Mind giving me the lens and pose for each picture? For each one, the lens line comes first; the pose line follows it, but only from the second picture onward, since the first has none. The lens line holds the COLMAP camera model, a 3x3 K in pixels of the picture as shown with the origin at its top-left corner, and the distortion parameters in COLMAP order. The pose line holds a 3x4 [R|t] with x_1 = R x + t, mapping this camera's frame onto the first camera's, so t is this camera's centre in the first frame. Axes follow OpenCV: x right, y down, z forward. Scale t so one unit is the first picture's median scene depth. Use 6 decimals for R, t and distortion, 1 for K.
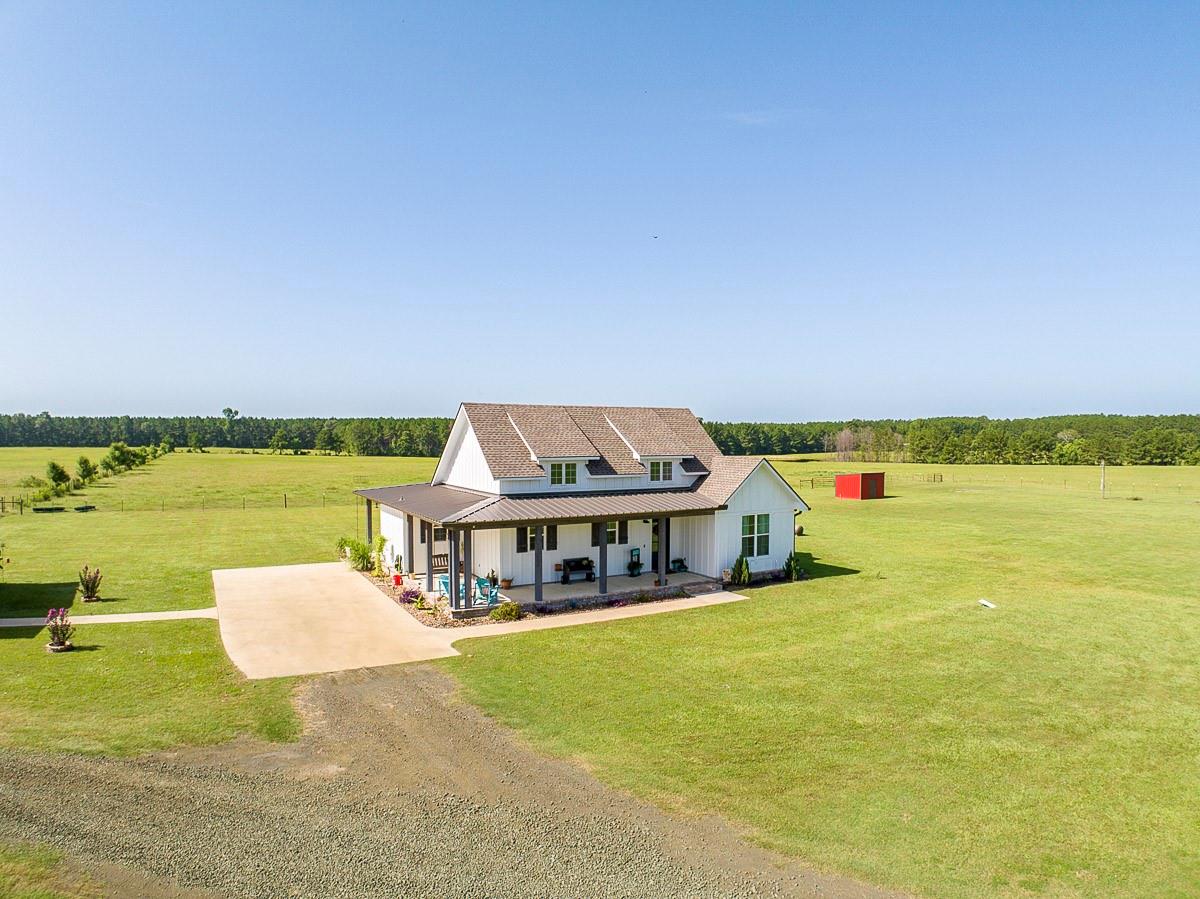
lens RADIAL K [[733.0, 0, 598.6], [0, 733.0, 433.1], [0, 0, 1]] dist [-0.208150, 0.034977]
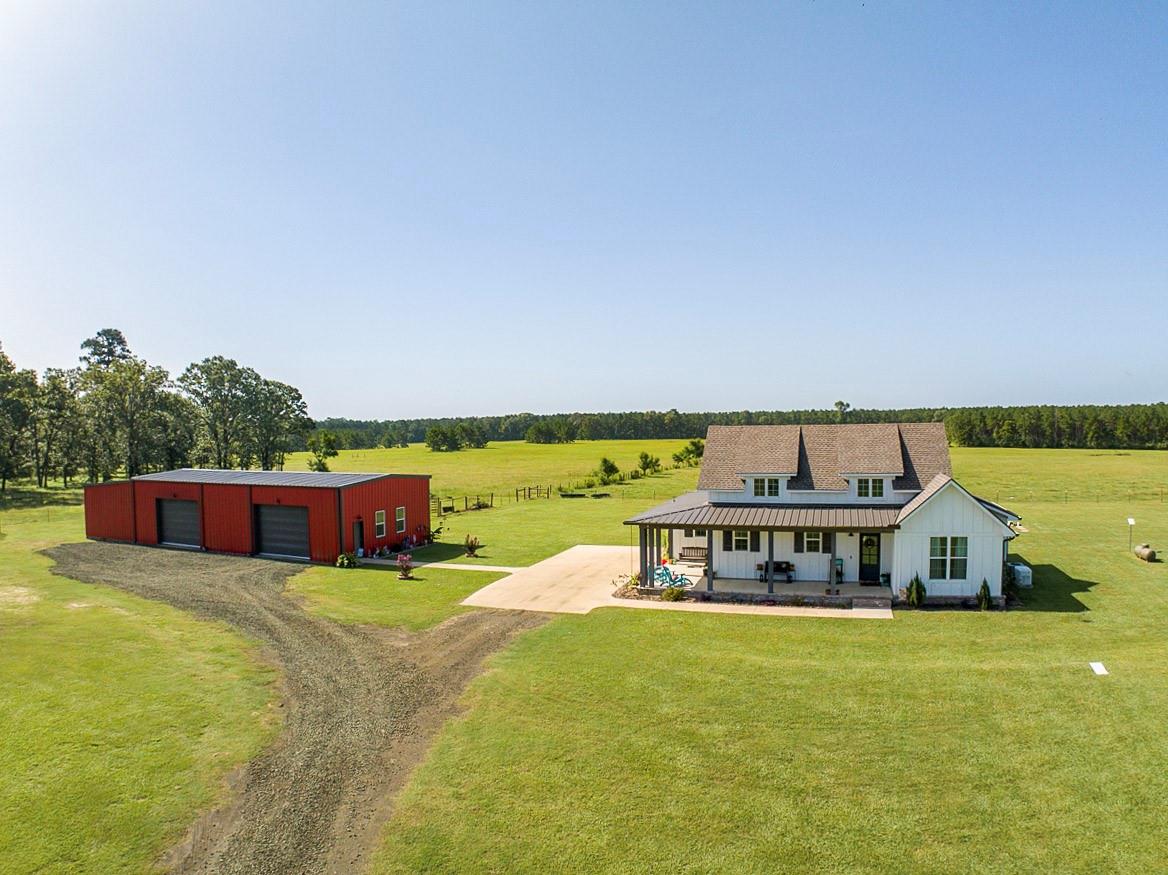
lens RADIAL K [[713.5, 0, 582.6], [0, 713.5, 421.5], [0, 0, 1]] dist [-0.208150, 0.034977]
pose [[0.671712, -0.015867, -0.740643, 0.577948], [0.012191, 0.999872, -0.010364, -0.040927], [0.740712, -0.002068, 0.671819, 0.033879]]
